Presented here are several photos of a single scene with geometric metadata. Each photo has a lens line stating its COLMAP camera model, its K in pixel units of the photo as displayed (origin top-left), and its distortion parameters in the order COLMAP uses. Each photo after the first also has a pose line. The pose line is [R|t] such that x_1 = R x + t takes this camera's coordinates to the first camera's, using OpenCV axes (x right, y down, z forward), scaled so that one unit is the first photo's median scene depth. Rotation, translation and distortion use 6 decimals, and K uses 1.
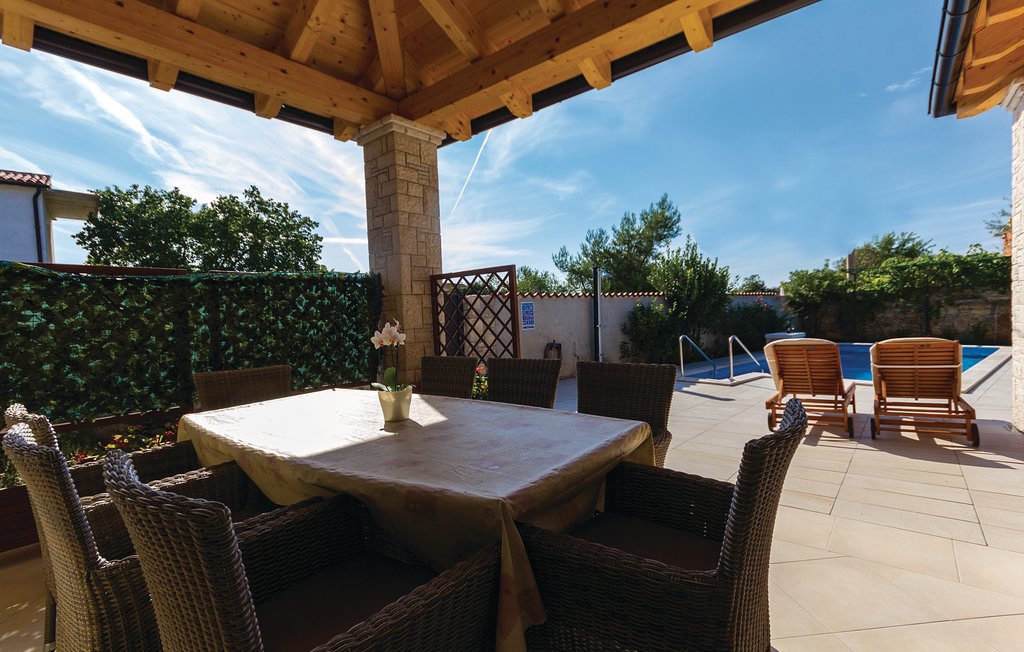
lens RADIAL K [[471.8, 0, 515.0], [0, 471.8, 325.7], [0, 0, 1]] dist [0.000896, 0.000525]
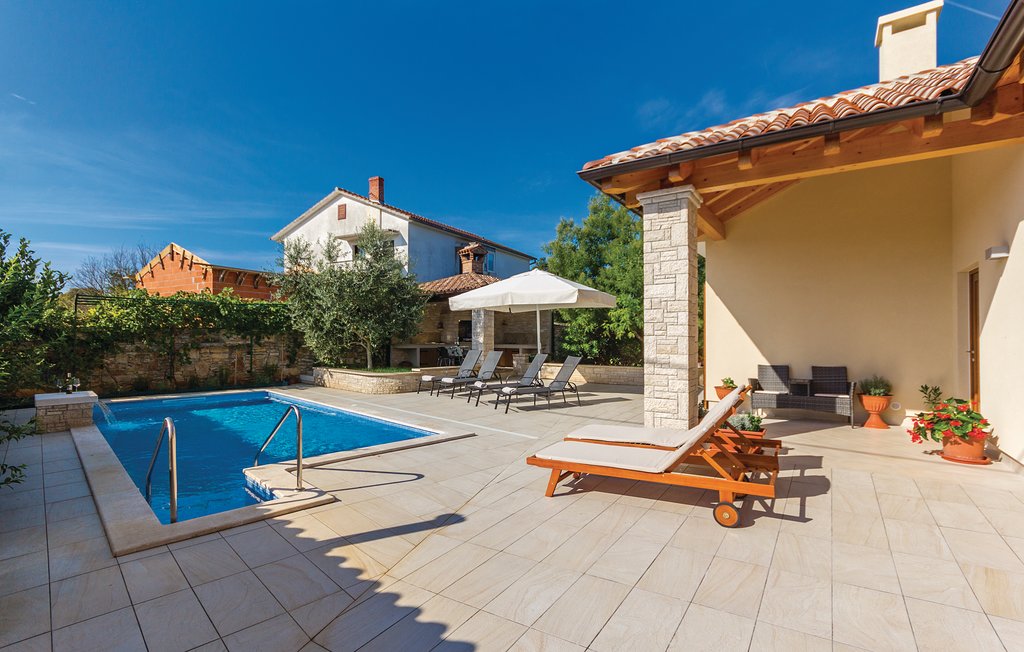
lens RADIAL K [[471.8, 0, 515.0], [0, 471.8, 325.7], [0, 0, 1]] dist [0.000896, 0.000525]
pose [[-0.093737, 0.060827, 0.993737, -0.019422], [0.027379, 0.997912, -0.058500, -0.006639], [-0.995220, 0.021724, -0.095206, 0.182554]]
